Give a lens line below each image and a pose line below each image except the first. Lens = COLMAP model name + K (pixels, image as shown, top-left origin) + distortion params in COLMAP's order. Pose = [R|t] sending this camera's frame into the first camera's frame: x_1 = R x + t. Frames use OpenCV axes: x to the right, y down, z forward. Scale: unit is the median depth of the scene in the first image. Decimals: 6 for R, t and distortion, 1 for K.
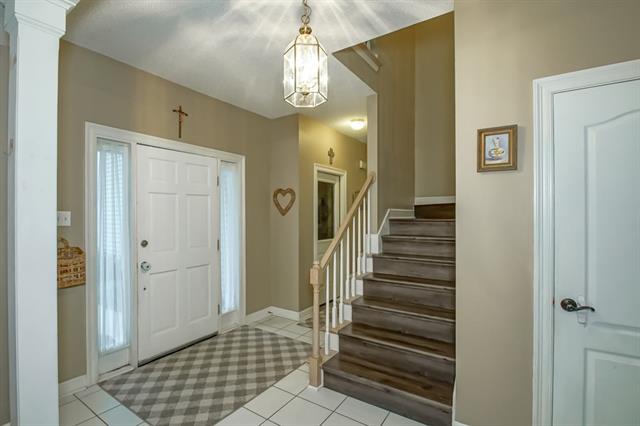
lens RADIAL K [[301.1, 0, 311.2], [0, 301.1, 216.4], [0, 0, 1]] dist [-0.000464, -0.000675]
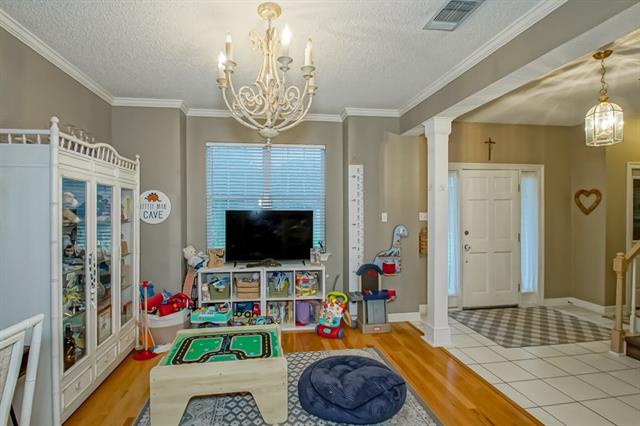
lens RADIAL K [[308.8, 0, 306.8], [0, 308.8, 214.3], [0, 0, 1]] dist [0.015967, -0.016606]
pose [[0.672737, 0.005065, -0.739865, 0.066293], [-0.002603, 0.999987, 0.004479, -0.009626], [0.739877, -0.001088, 0.672741, -0.608907]]
